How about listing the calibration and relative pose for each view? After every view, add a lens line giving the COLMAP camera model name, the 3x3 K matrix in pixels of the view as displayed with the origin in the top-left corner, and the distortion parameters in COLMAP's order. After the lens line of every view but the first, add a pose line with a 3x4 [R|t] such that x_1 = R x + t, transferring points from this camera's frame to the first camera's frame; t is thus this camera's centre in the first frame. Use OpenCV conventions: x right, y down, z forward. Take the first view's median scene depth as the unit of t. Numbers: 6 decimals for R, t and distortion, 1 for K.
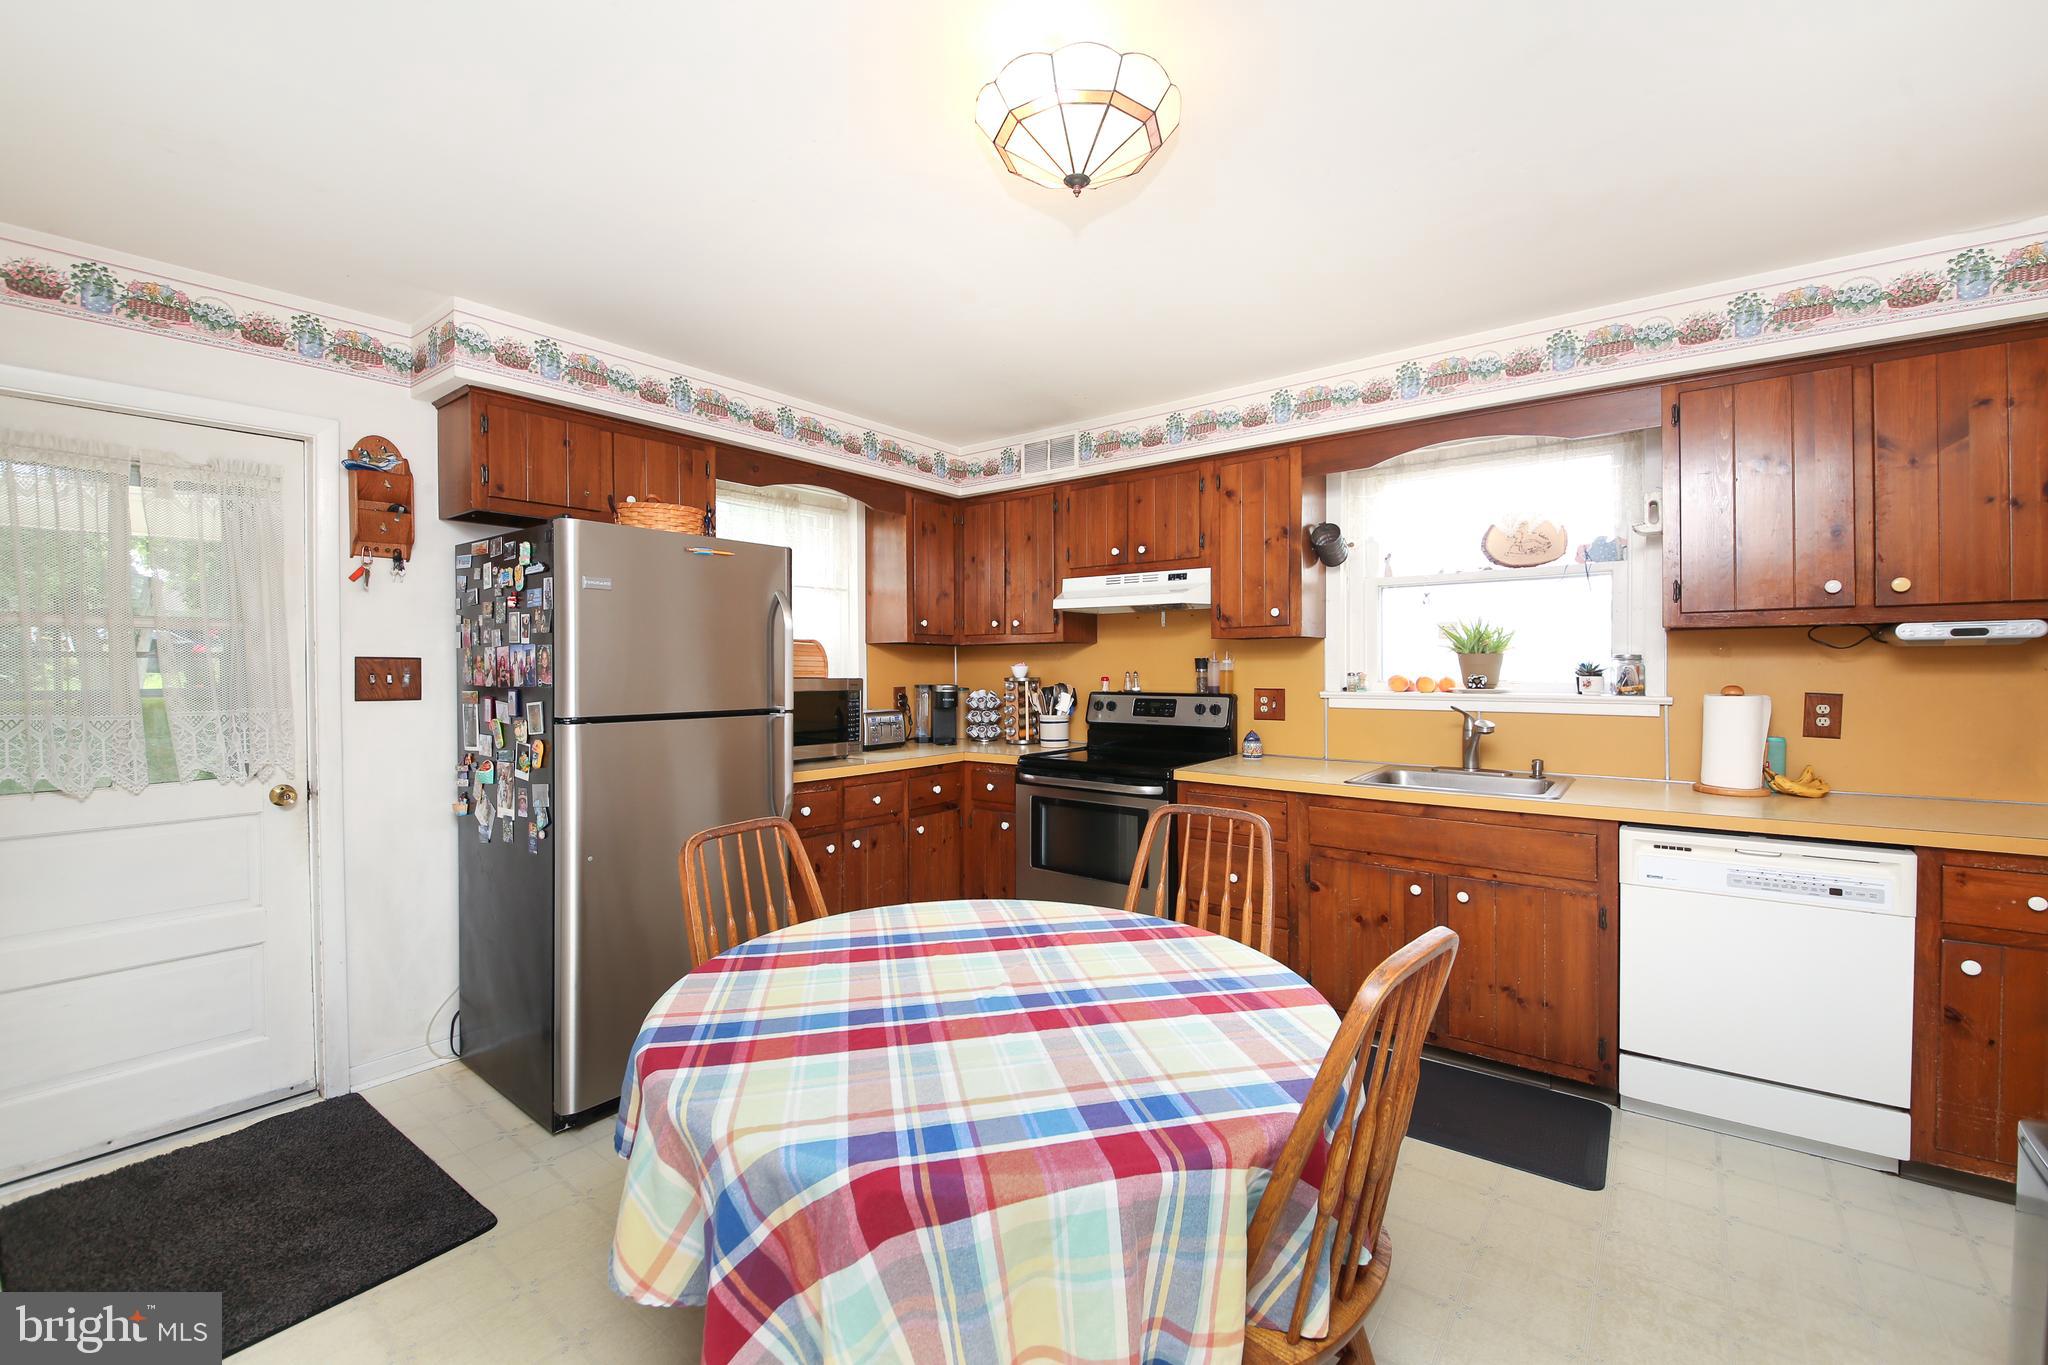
lens RADIAL K [[844.2, 0, 1033.1], [0, 844.2, 679.7], [0, 0, 1]] dist [0.002738, -0.001180]
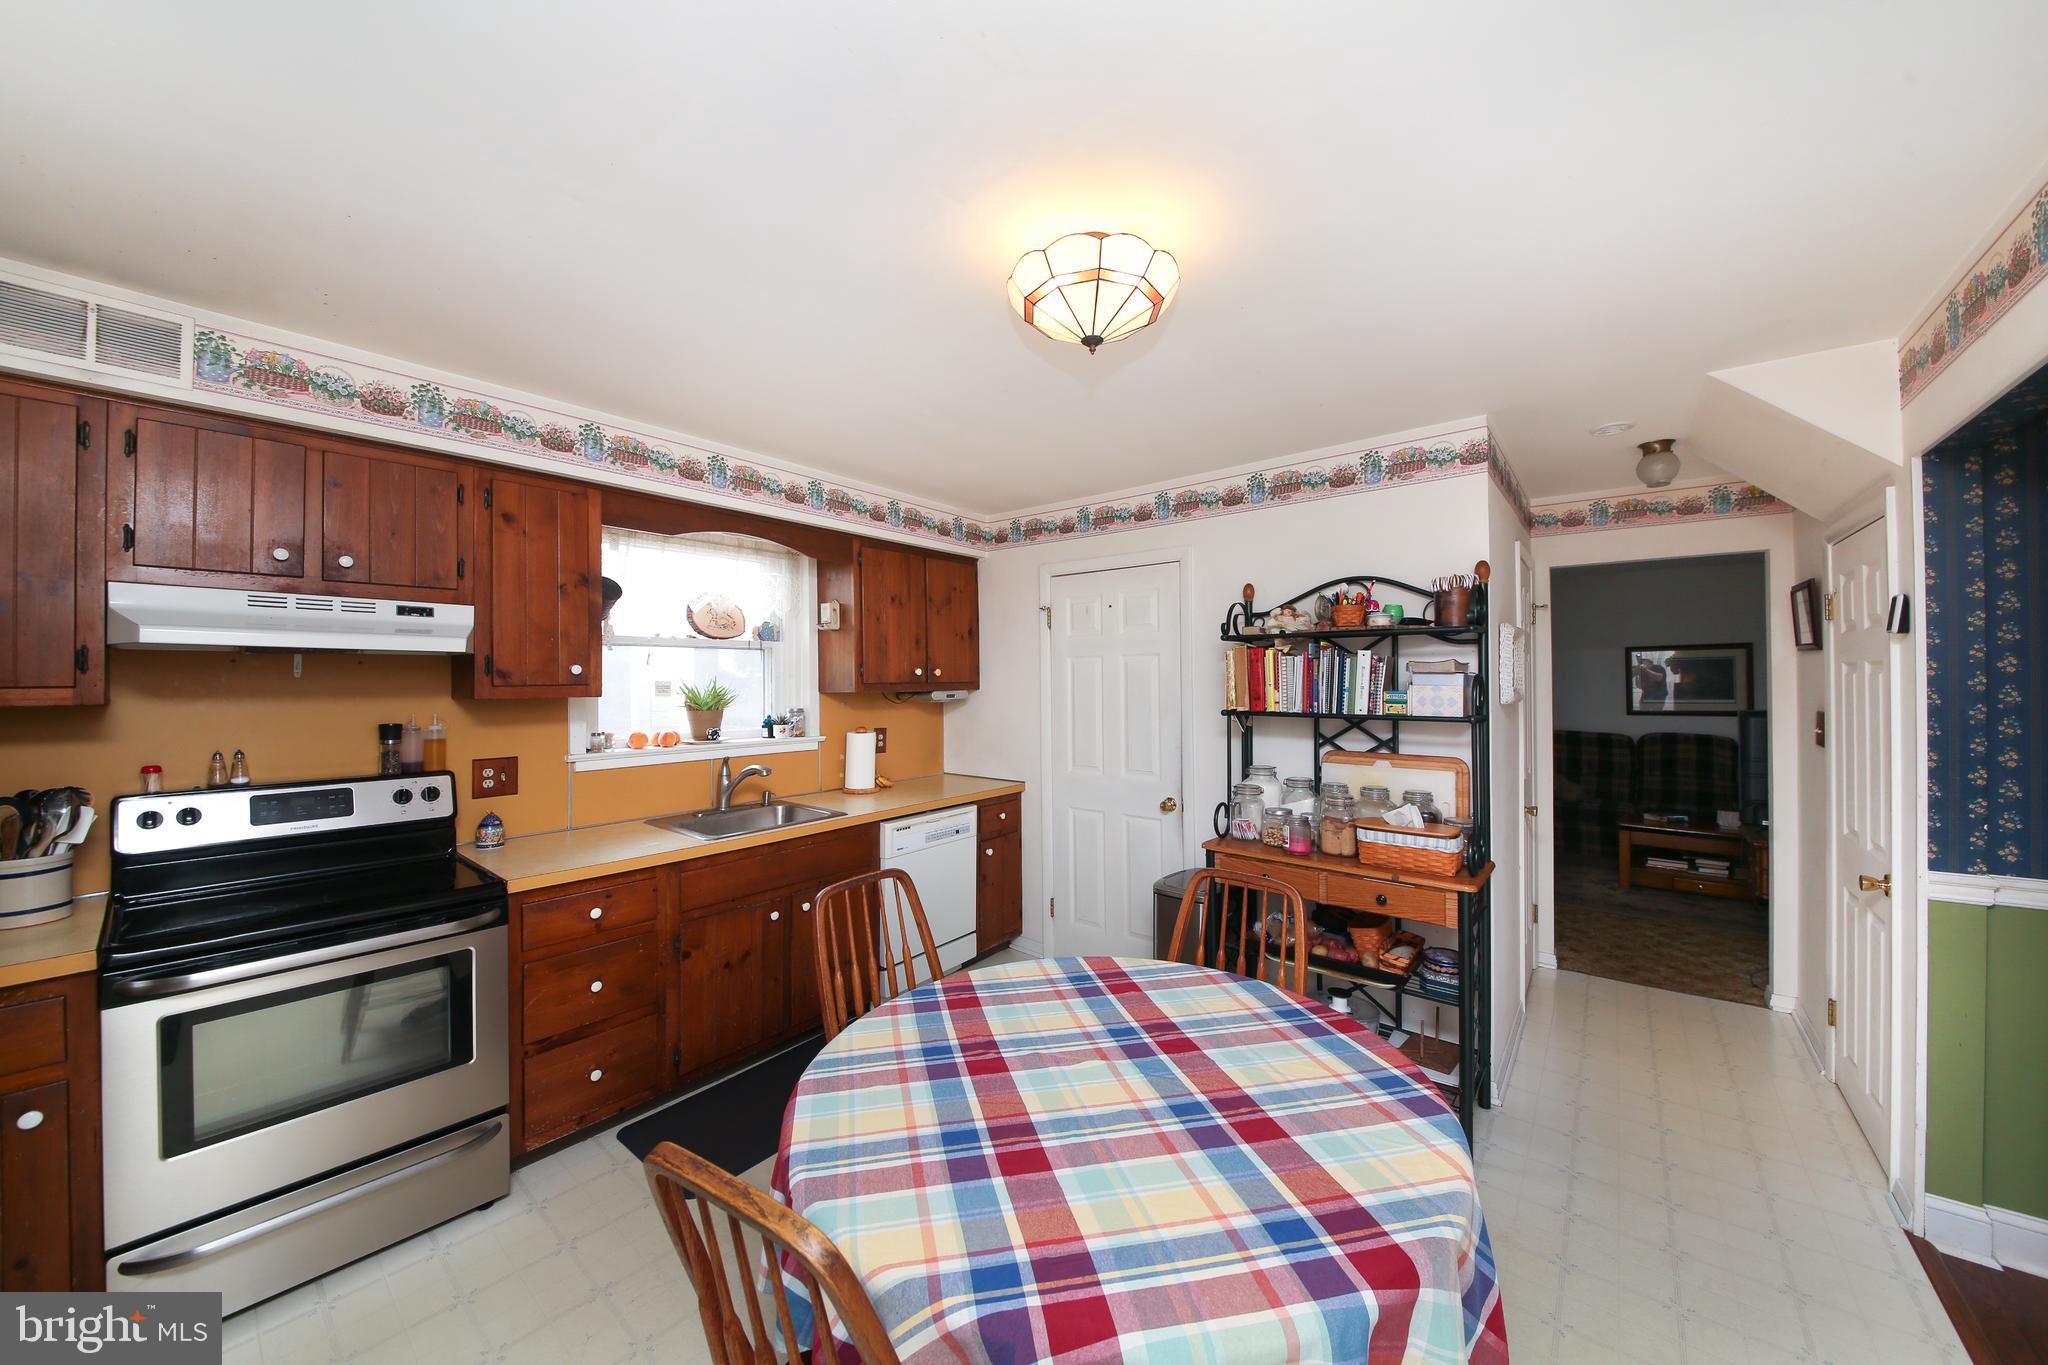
lens RADIAL K [[715.3, 0, 1028.2], [0, 715.3, 678.8], [0, 0, 1]] dist [-0.014613, -0.000653]
pose [[0.012559, 0.009181, 0.999879, -0.419921], [0.023217, 0.999686, -0.009471, -0.049590], [-0.999652, 0.023334, 0.012342, 0.493978]]
